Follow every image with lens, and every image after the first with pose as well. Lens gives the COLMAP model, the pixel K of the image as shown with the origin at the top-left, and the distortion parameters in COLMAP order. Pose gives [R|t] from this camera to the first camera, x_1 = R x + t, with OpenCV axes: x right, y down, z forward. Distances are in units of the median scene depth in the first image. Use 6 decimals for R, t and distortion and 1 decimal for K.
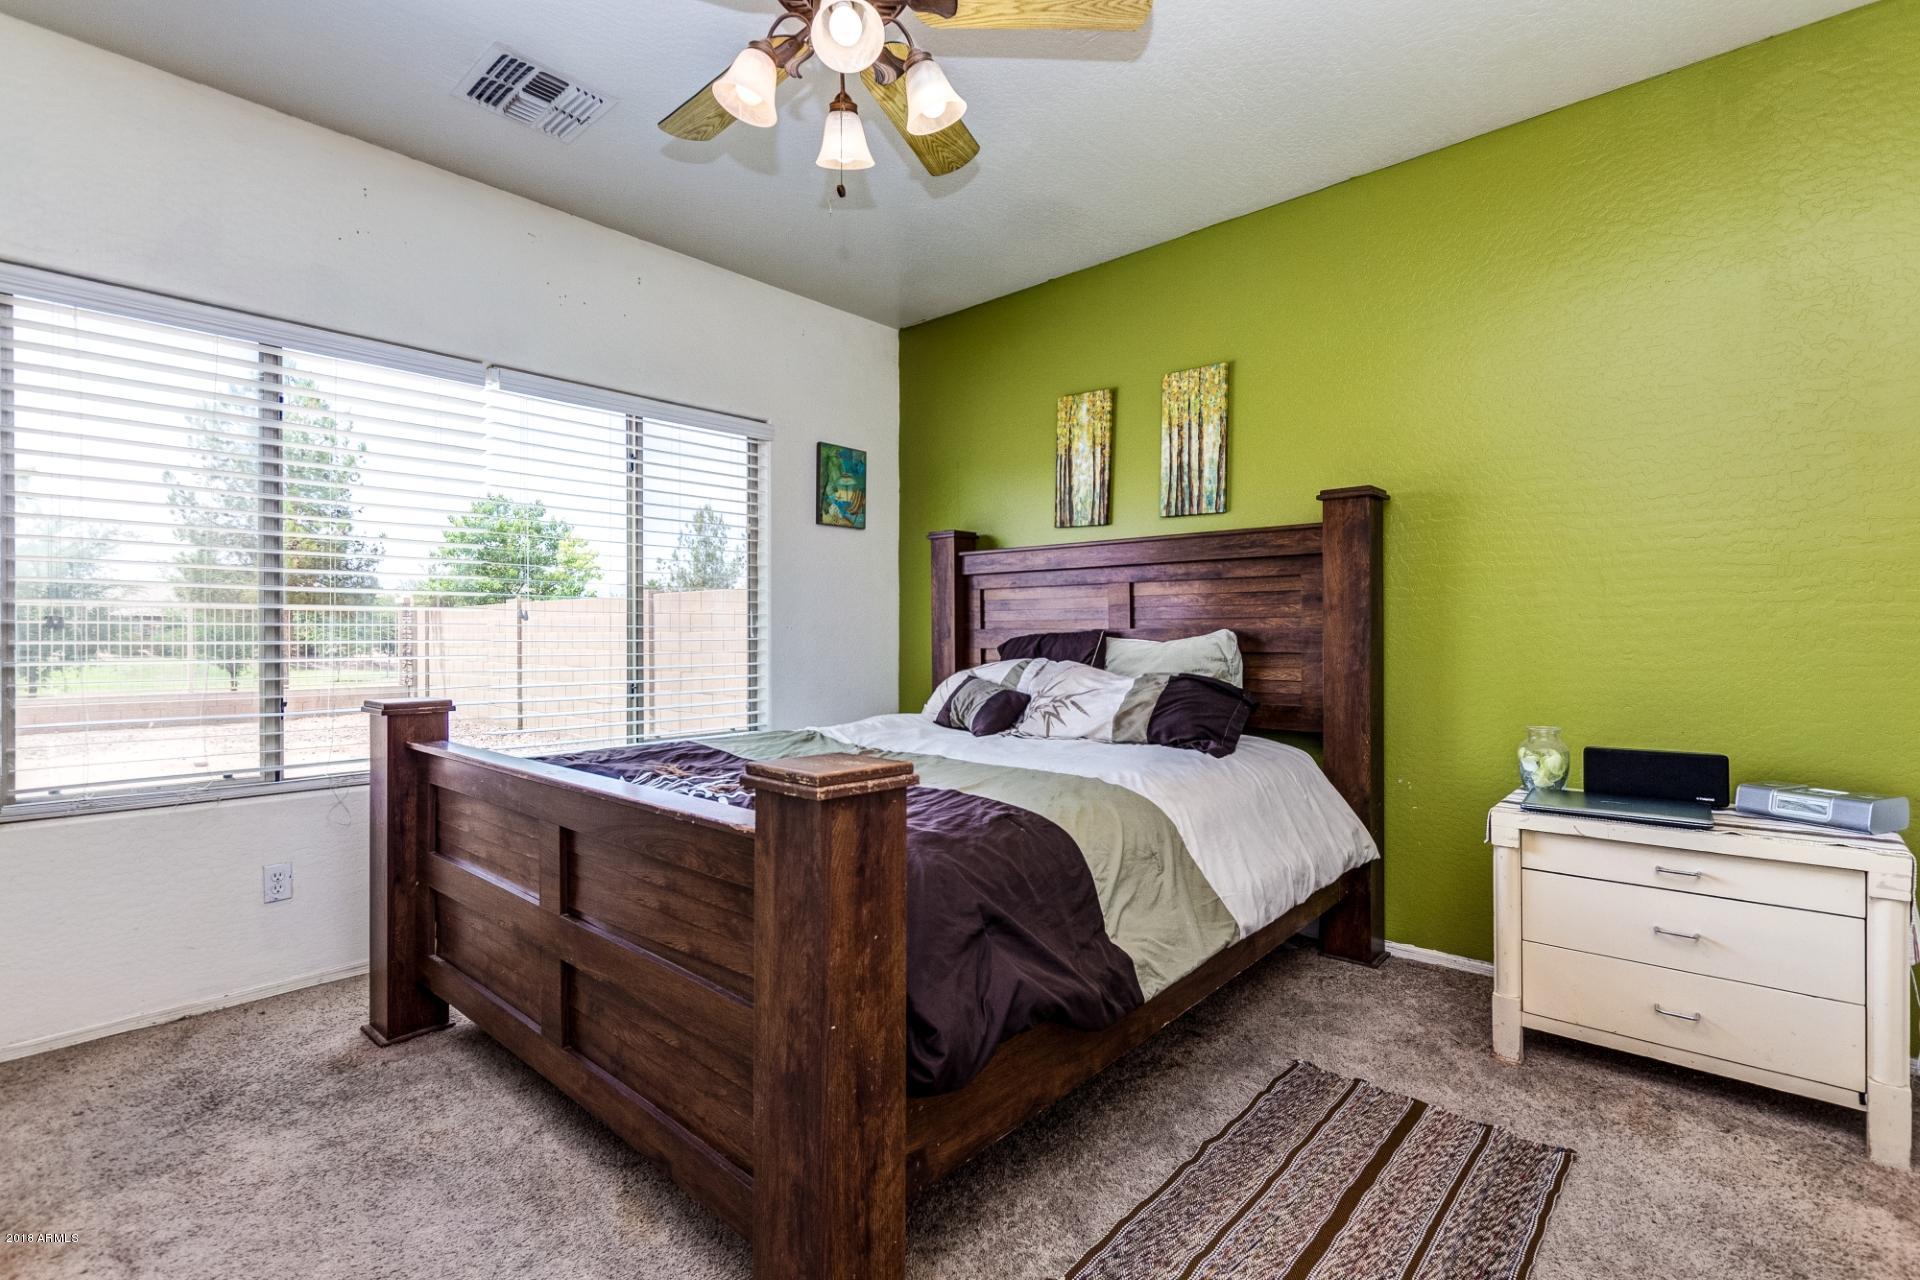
lens RADIAL K [[868.6, 0, 960.0], [0, 868.6, 640.0], [0, 0, 1]] dist [0.000232, -0.000022]
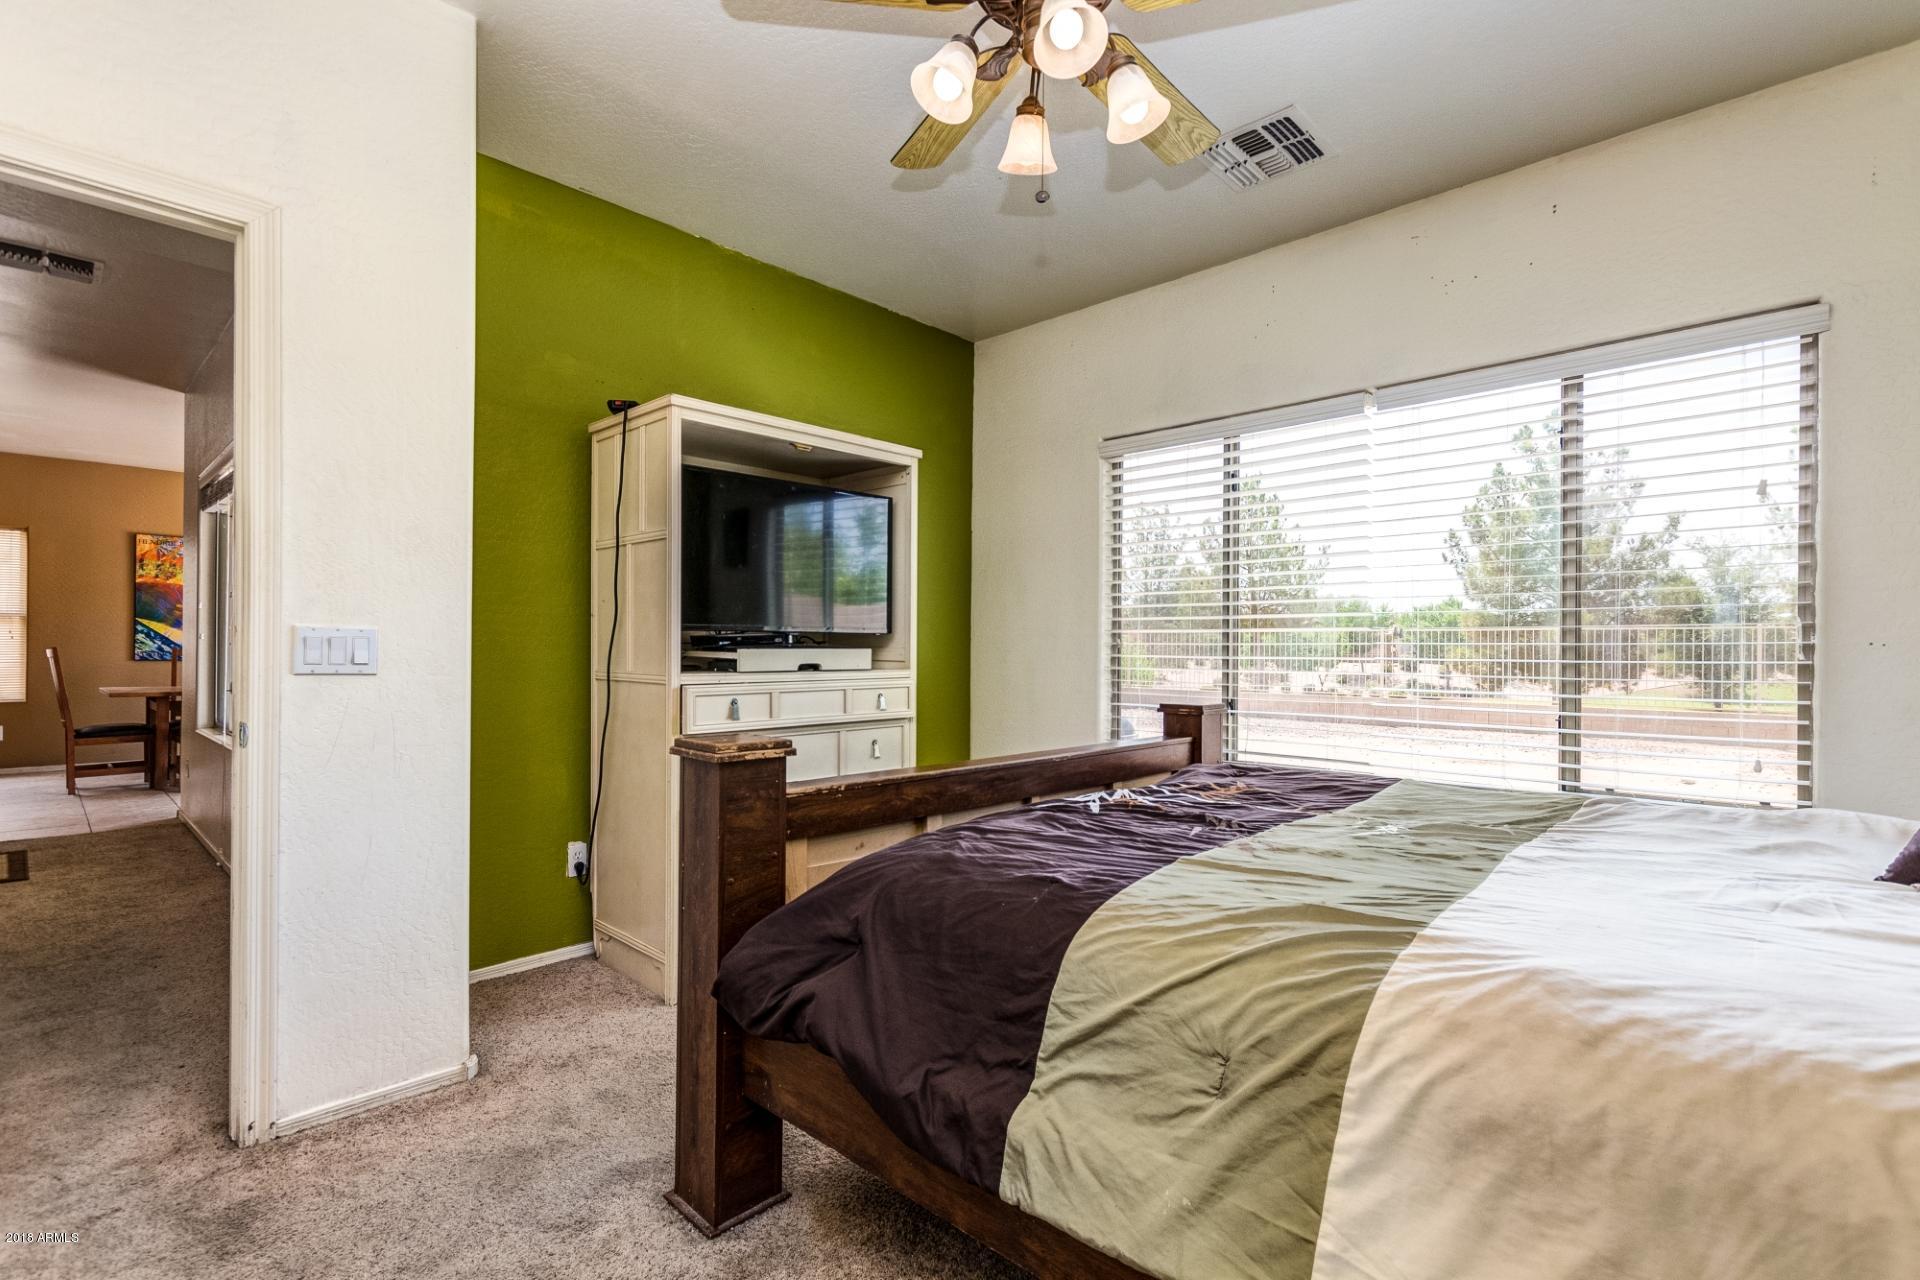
lens RADIAL K [[868.6, 0, 960.0], [0, 868.6, 640.0], [0, 0, 1]] dist [0.000232, -0.000022]
pose [[-0.014926, -0.012446, -0.999811, 0.488894], [-0.011870, 0.999854, -0.012269, -0.003284], [0.999818, 0.011685, -0.015072, 0.535698]]
